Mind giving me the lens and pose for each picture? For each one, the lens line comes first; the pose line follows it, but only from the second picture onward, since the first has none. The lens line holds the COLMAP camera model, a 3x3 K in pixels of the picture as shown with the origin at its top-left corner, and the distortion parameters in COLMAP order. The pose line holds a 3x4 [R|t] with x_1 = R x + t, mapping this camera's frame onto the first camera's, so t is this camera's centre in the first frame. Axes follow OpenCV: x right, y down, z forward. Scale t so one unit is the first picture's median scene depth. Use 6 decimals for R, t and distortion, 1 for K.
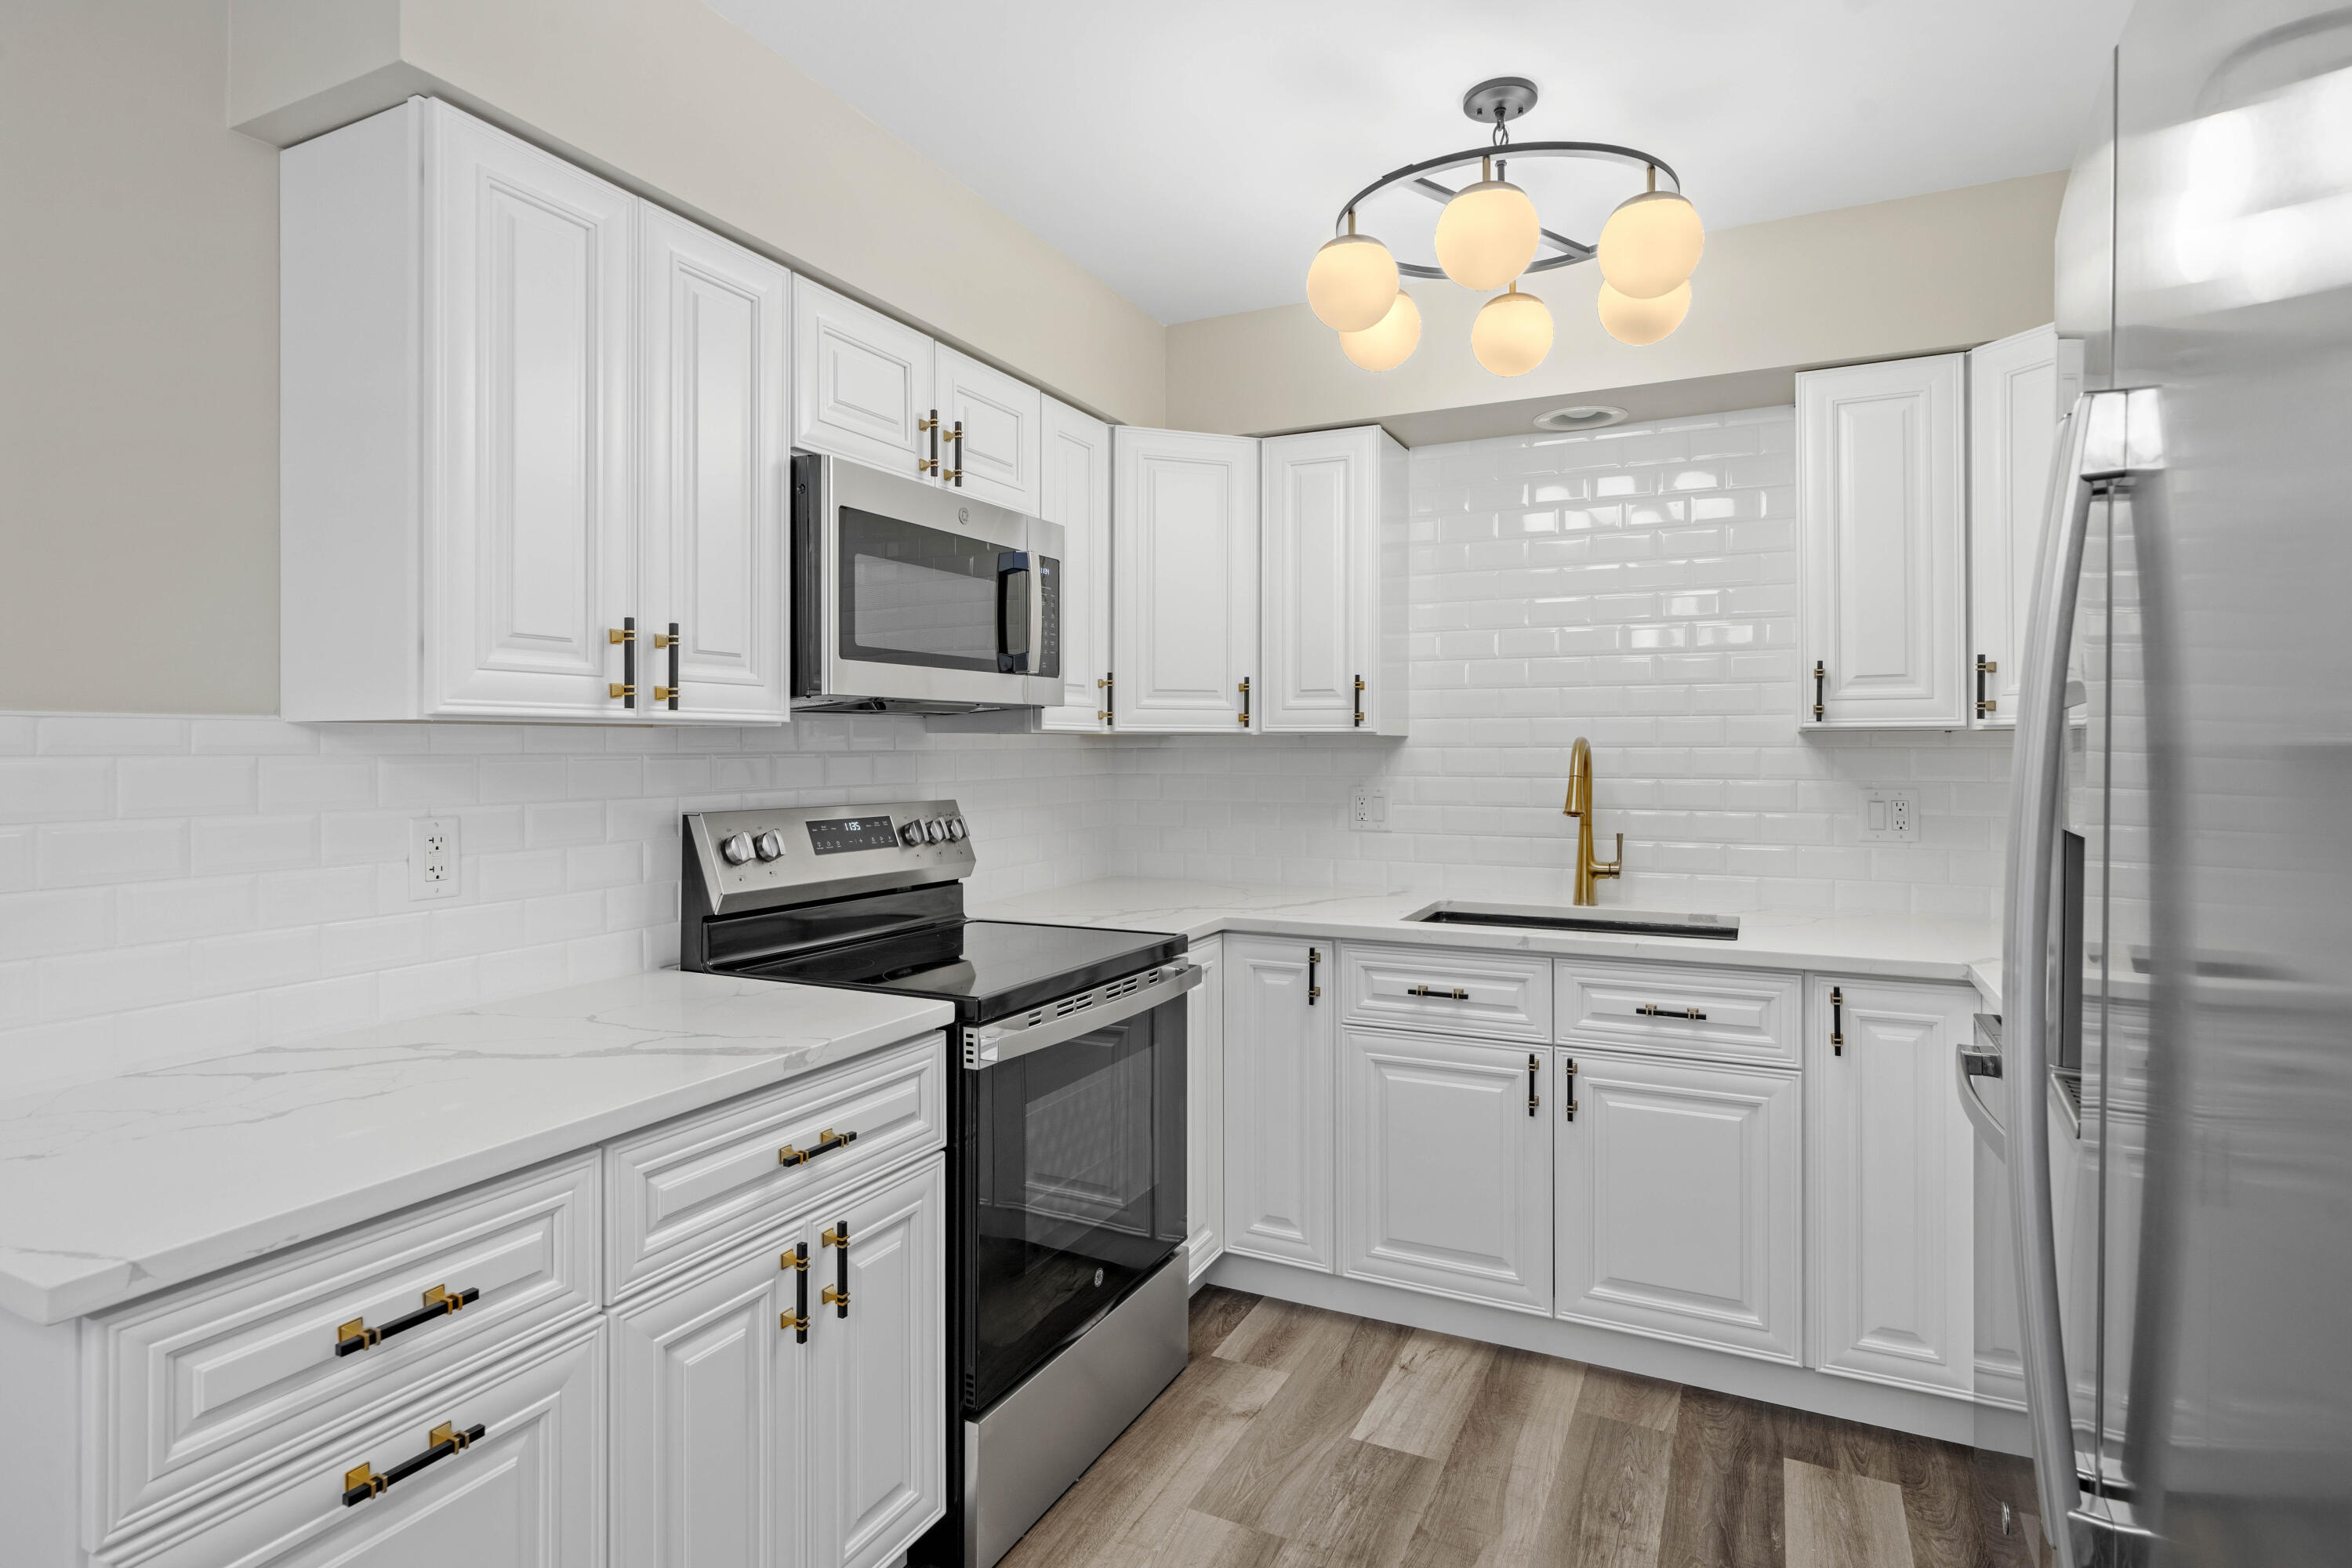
lens RADIAL K [[1195.4, 0, 1160.0], [0, 1195.4, 743.6], [0, 0, 1]] dist [-0.002905, 0.002880]
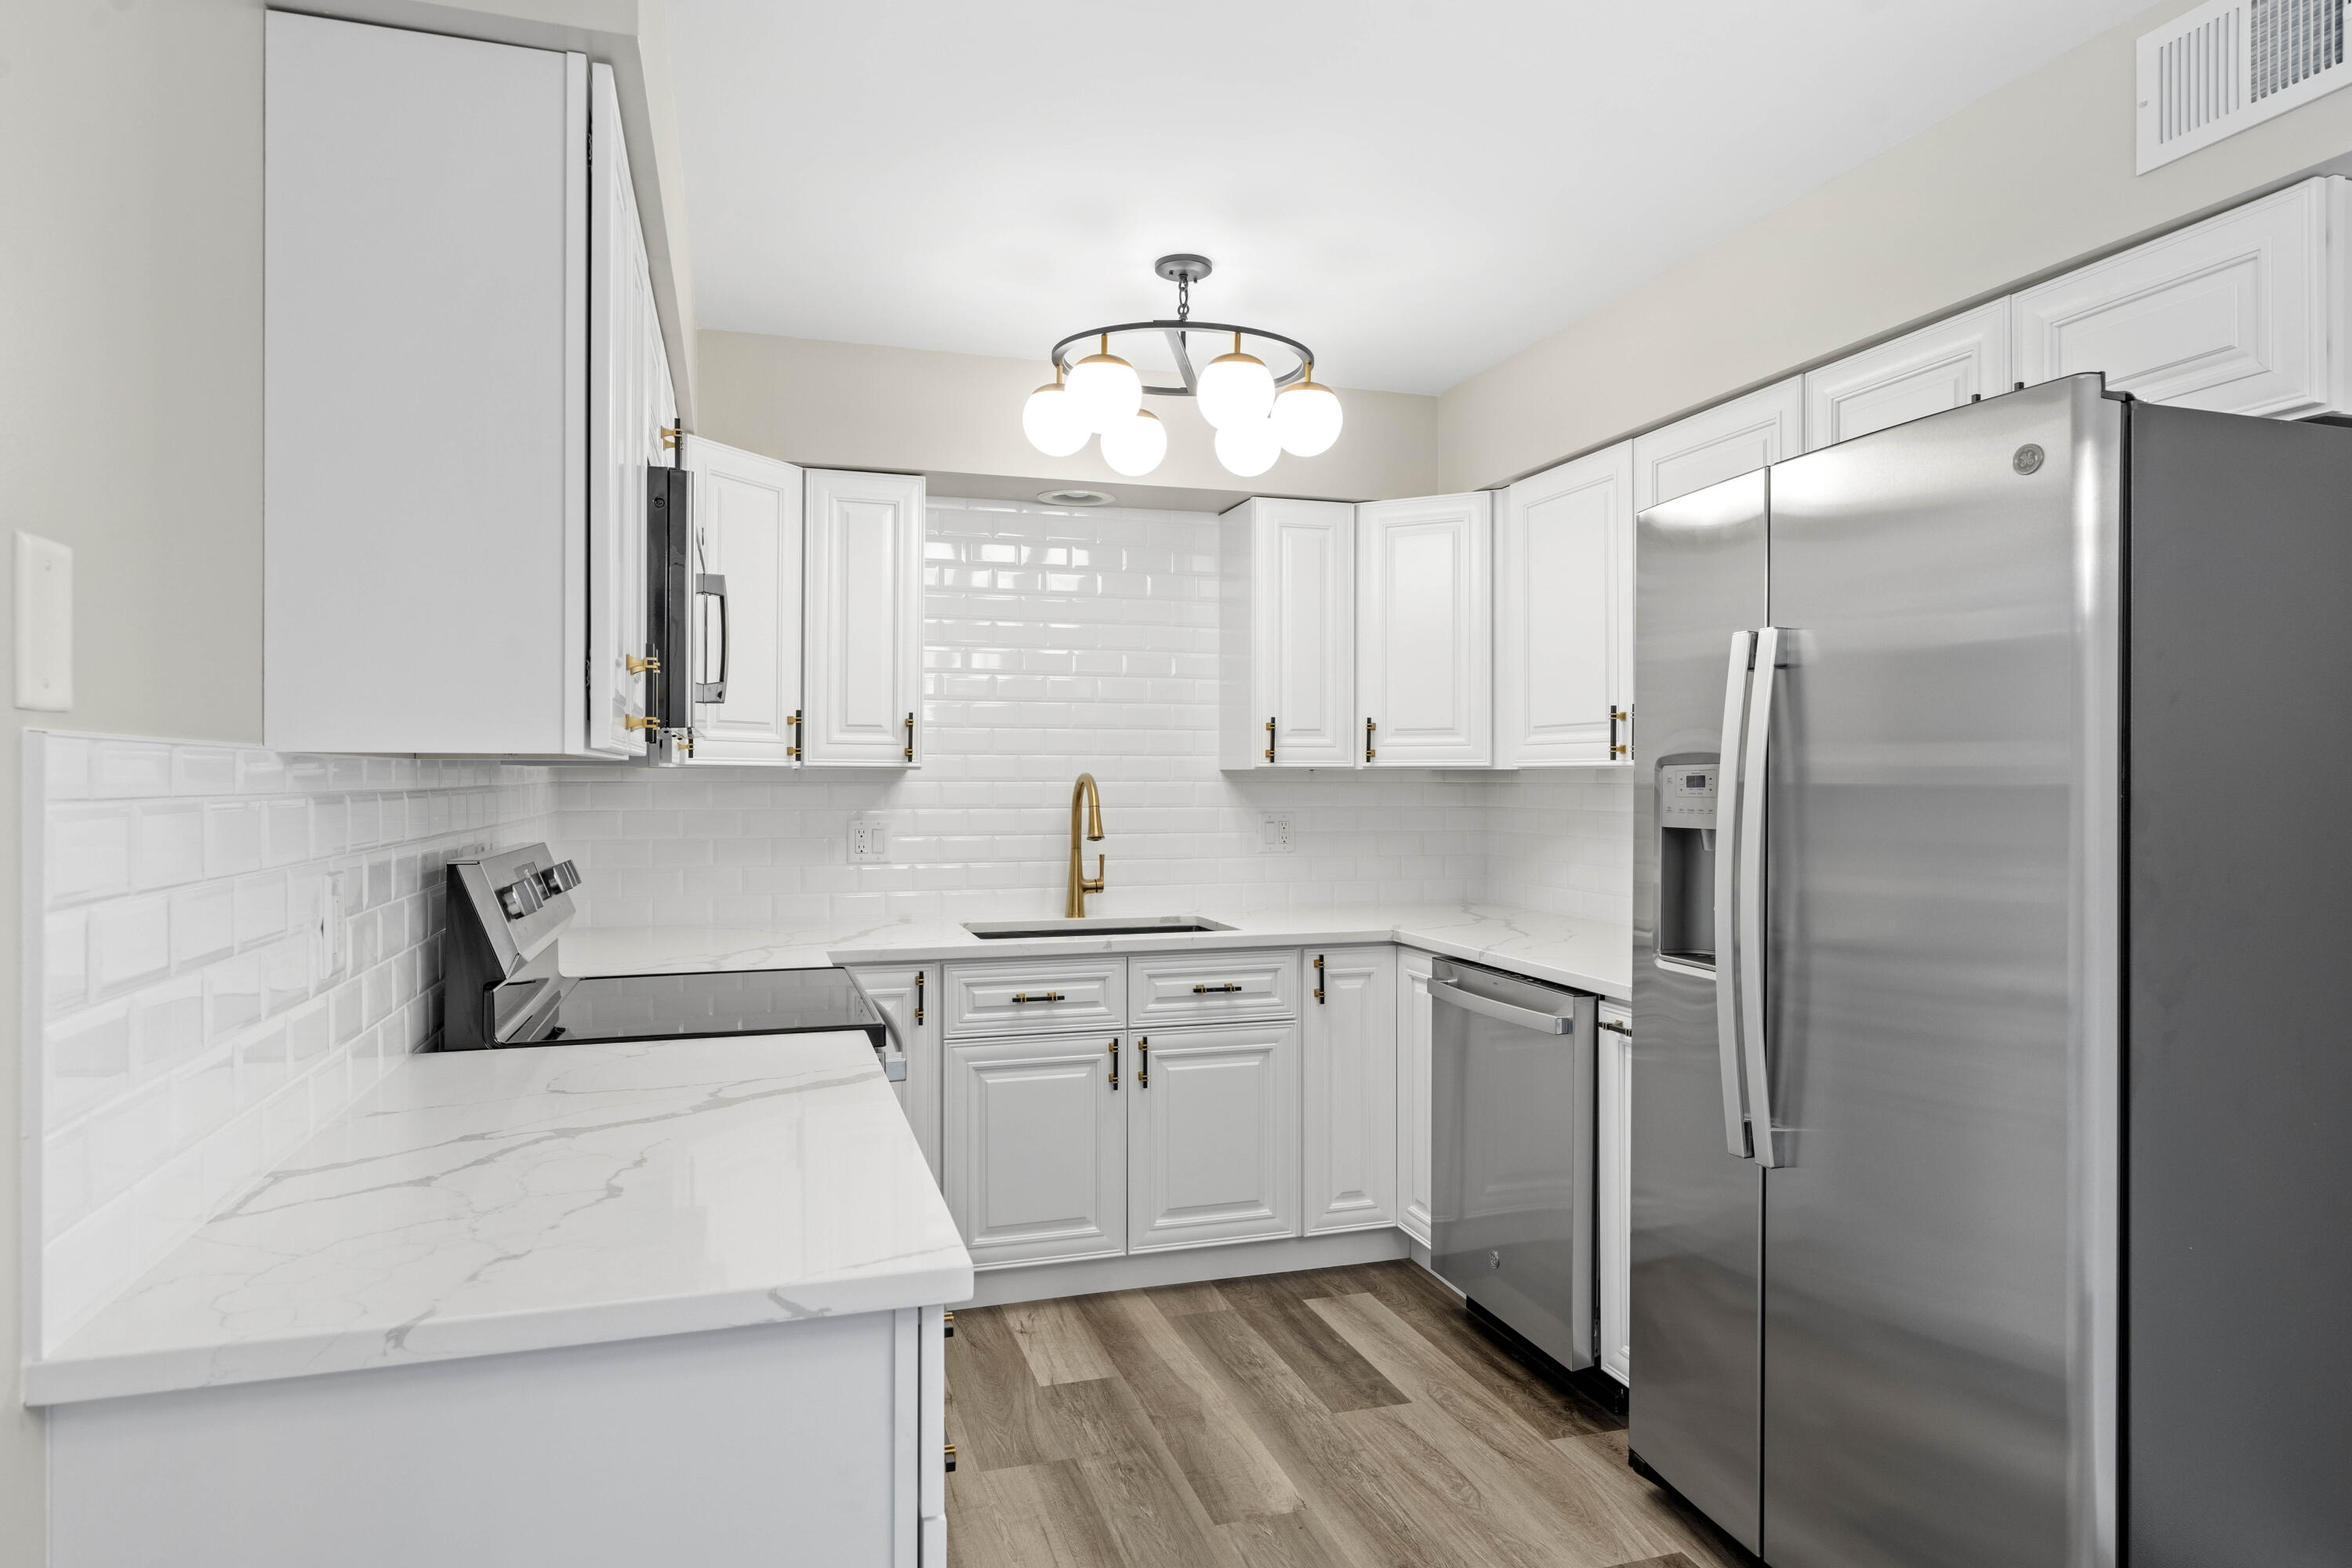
lens RADIAL K [[1384.5, 0, 1126.3], [0, 1384.5, 774.2], [0, 0, 1]] dist [-0.006395, -0.003016]
pose [[0.732461, 0.004103, 0.680796, -0.622551], [-0.003813, 0.999991, -0.001923, -0.001860], [-0.680798, -0.001187, 0.732470, -0.021341]]
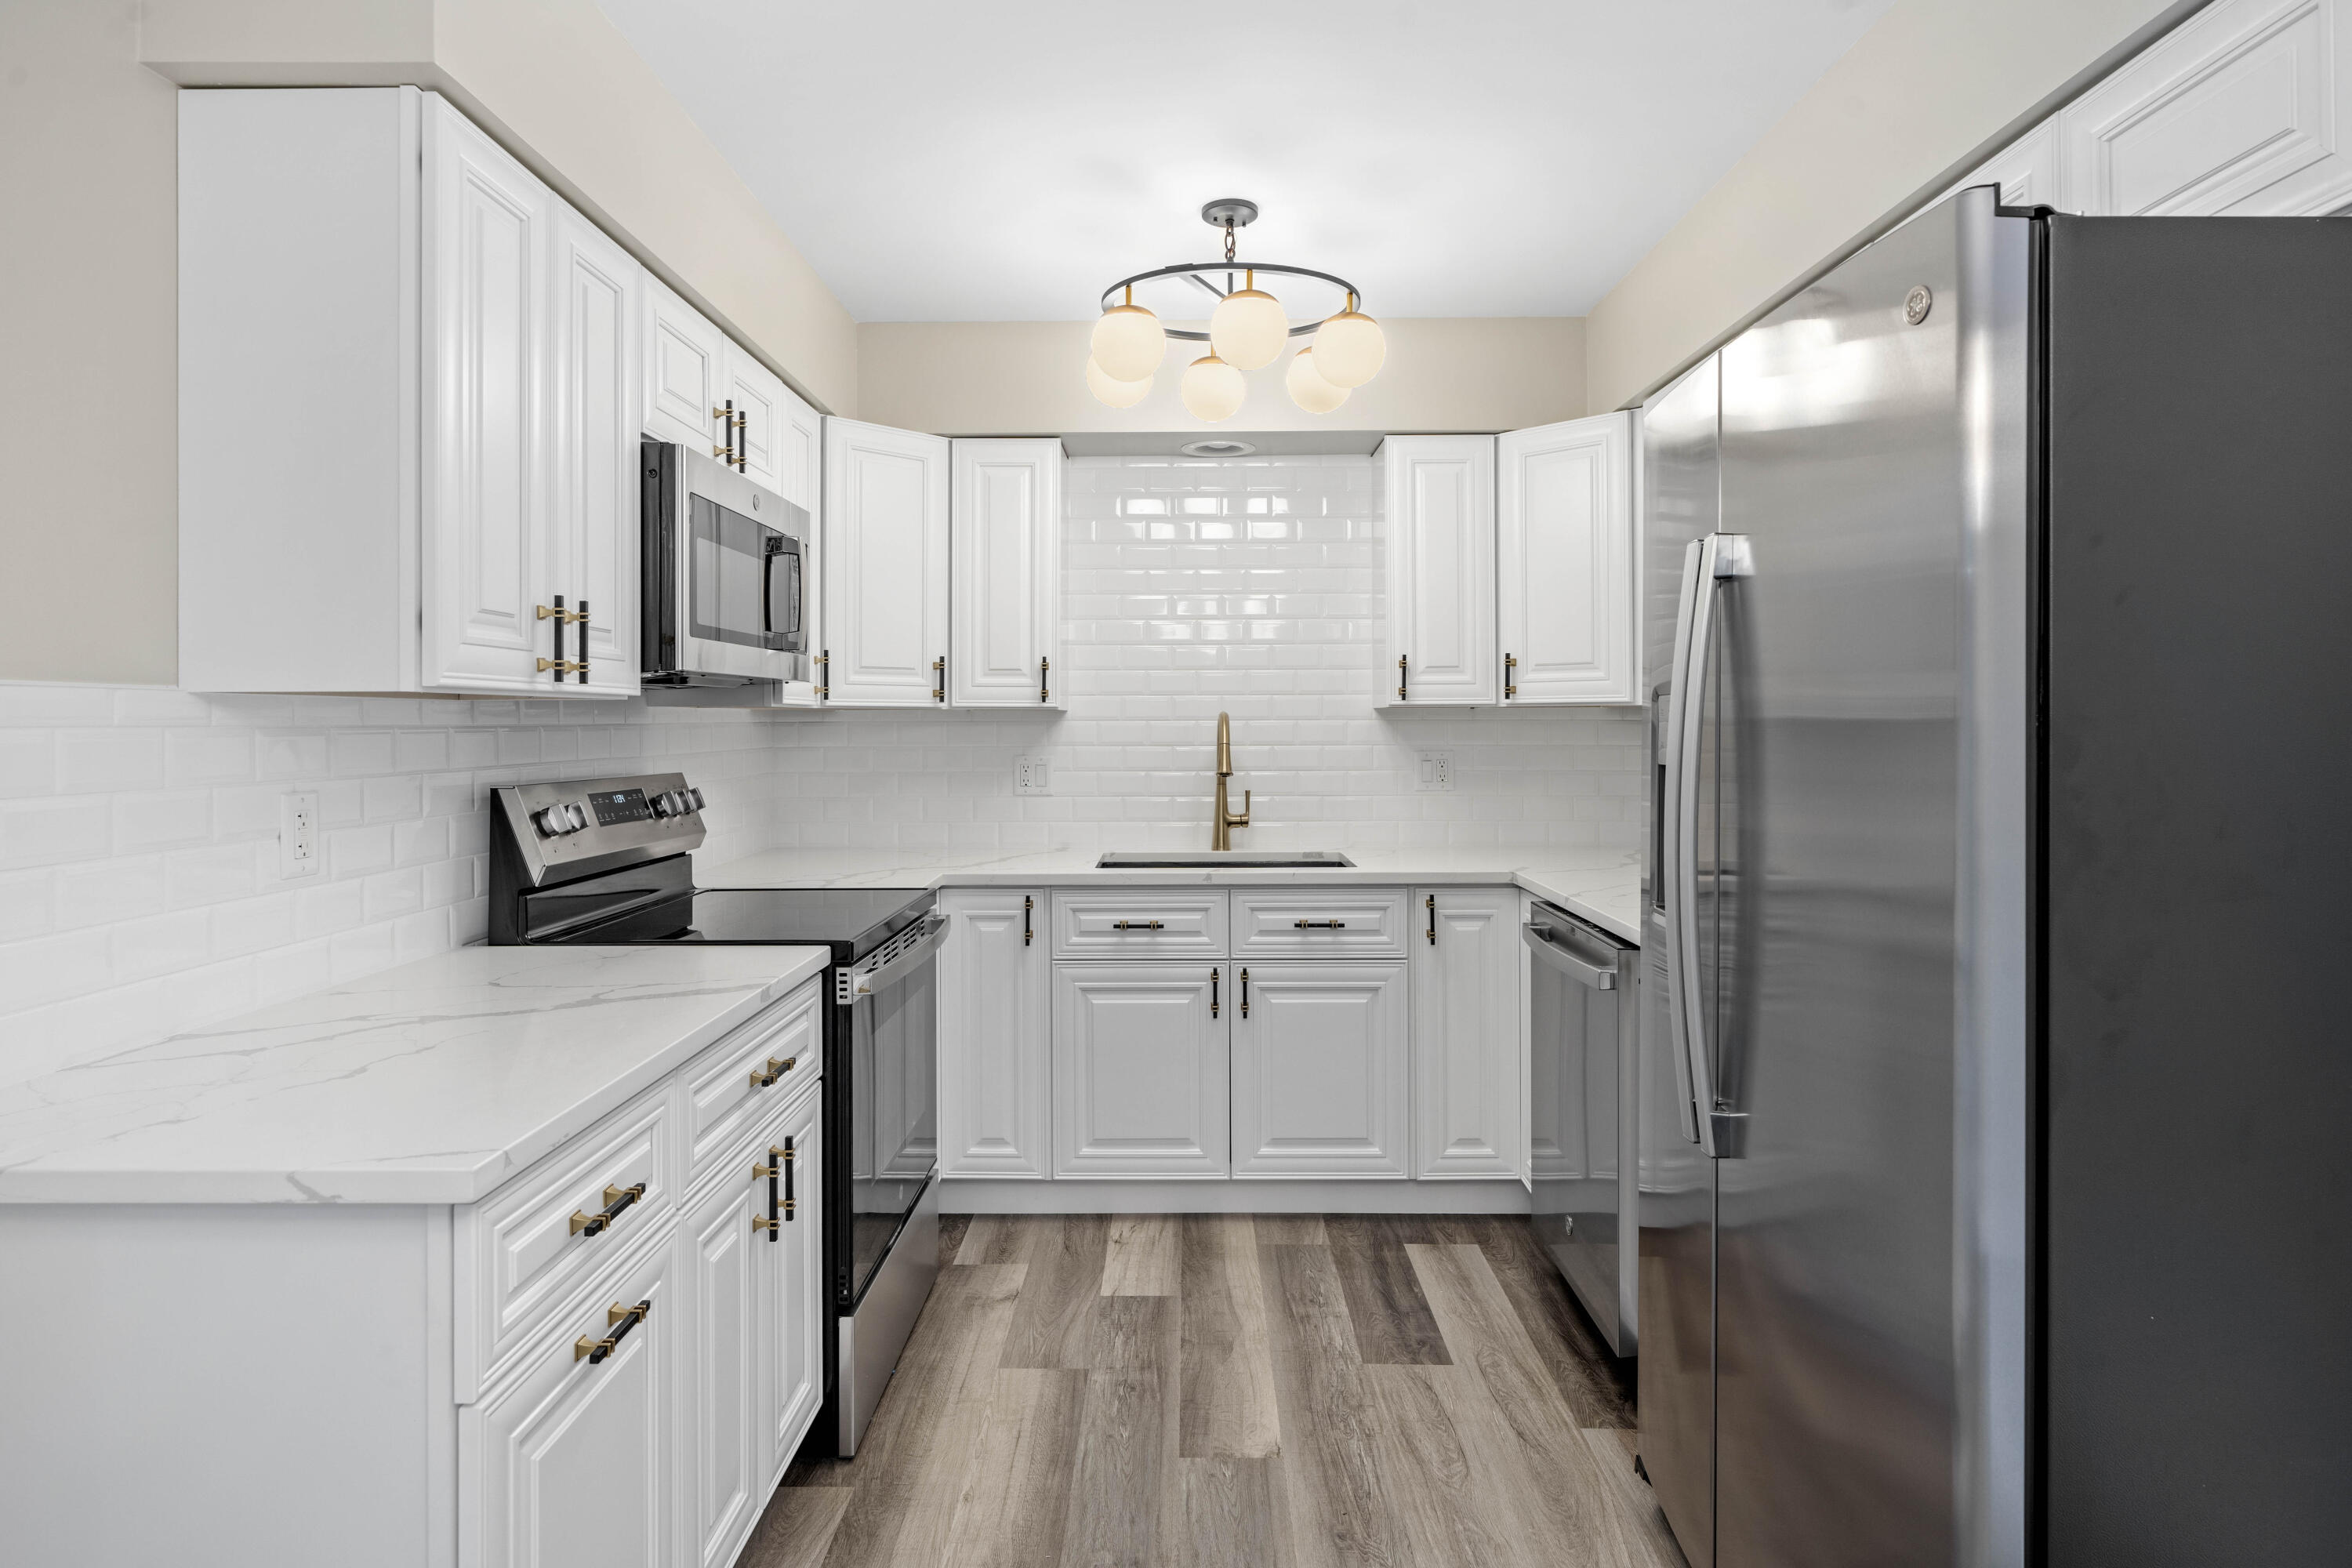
lens RADIAL K [[1271.8, 0, 1136.5], [0, 1271.8, 715.5], [0, 0, 1]] dist [-0.000013, 0.000540]
pose [[0.906836, 0.000067, 0.421483, -0.315866], [0.000914, 0.999997, -0.002125, 0.001419], [-0.421482, 0.002312, 0.906834, -0.158634]]
